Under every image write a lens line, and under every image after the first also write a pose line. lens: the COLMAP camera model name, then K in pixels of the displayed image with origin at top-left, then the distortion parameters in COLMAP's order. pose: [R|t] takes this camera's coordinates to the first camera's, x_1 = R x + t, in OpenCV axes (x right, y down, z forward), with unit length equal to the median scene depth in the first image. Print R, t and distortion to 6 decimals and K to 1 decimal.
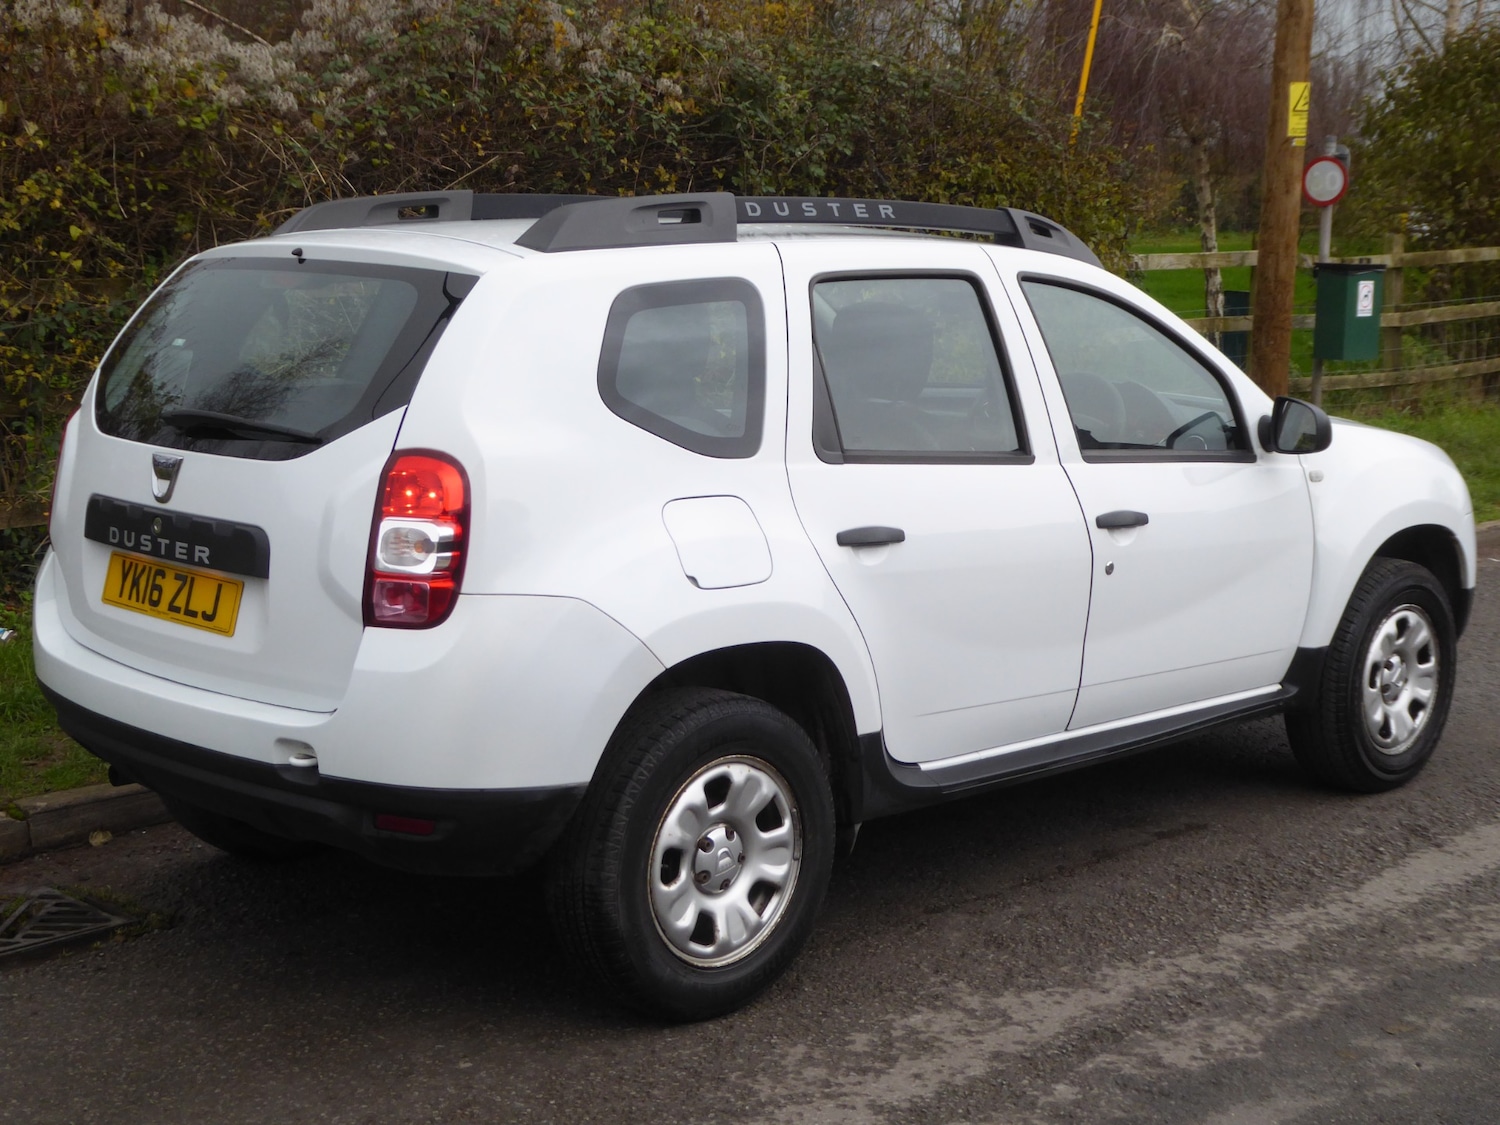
lens RADIAL K [[2245.2, 0, 750.0], [0, 2245.2, 562.5], [0, 0, 1]] dist [-0.015816, 0.080878]
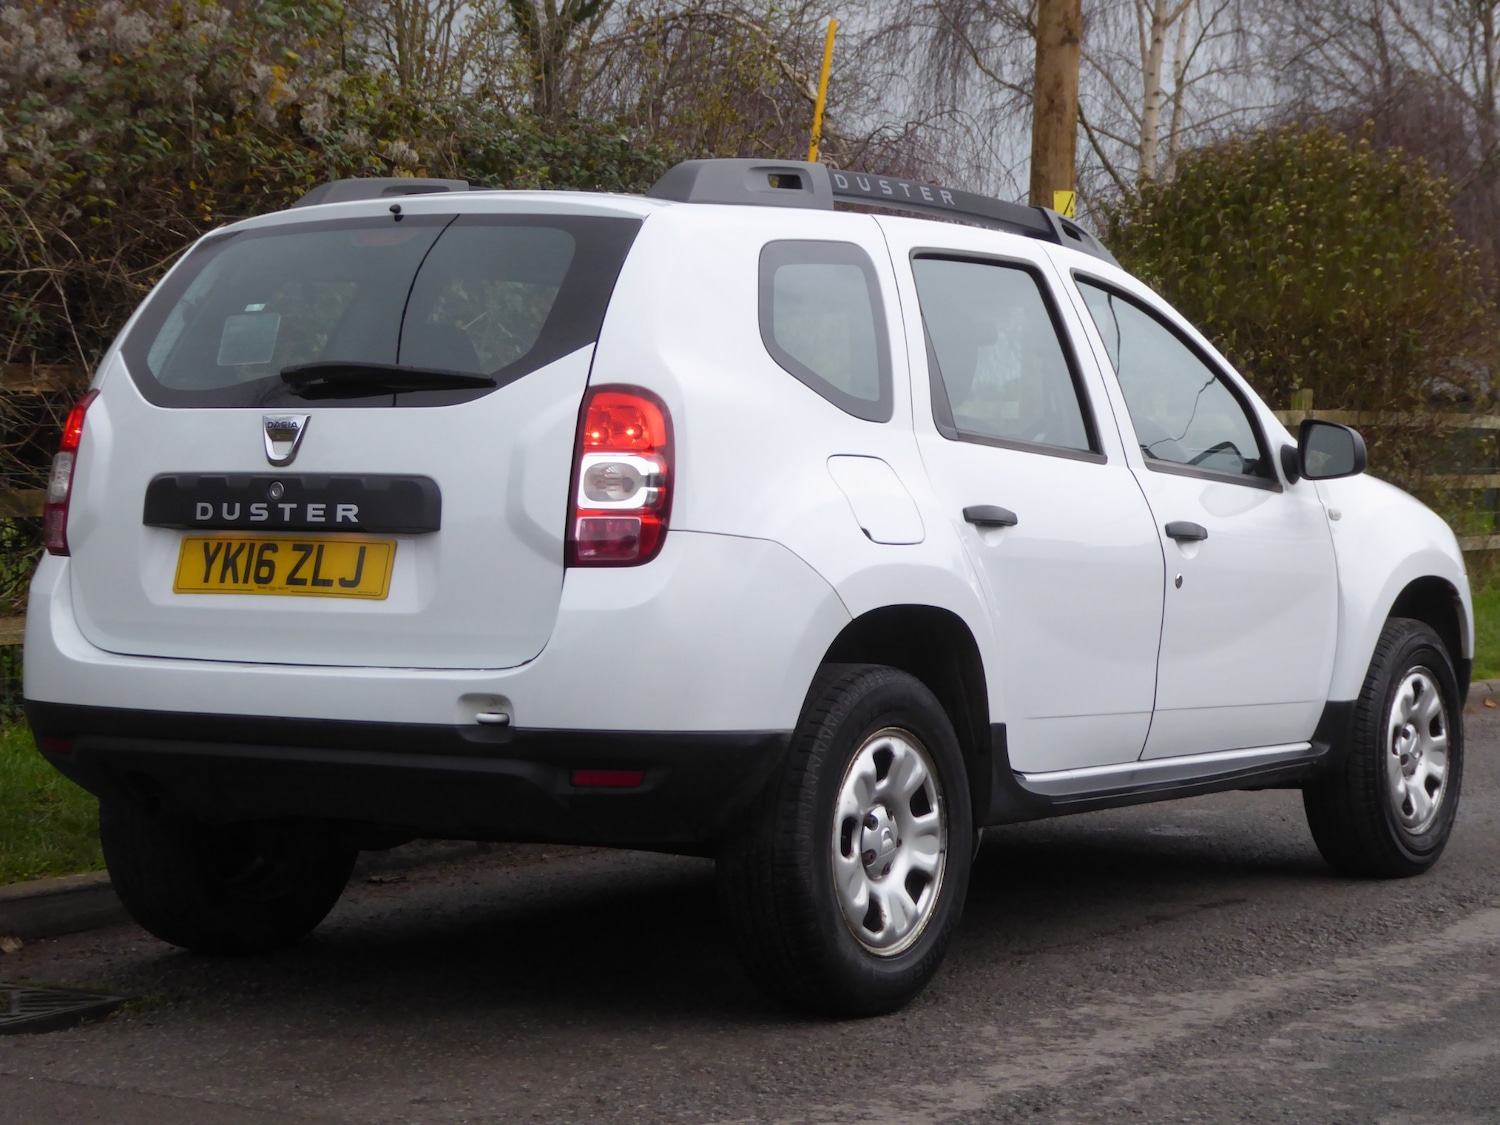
lens RADIAL K [[3305.4, 0, 750.0], [0, 3305.4, 562.5], [0, 0, 1]] dist [0.160930, -0.040414]
pose [[0.975450, -0.011666, 0.219911, -0.364211], [0.040504, 0.991064, -0.127088, 0.187458], [-0.216464, 0.132875, 0.967206, -0.338769]]
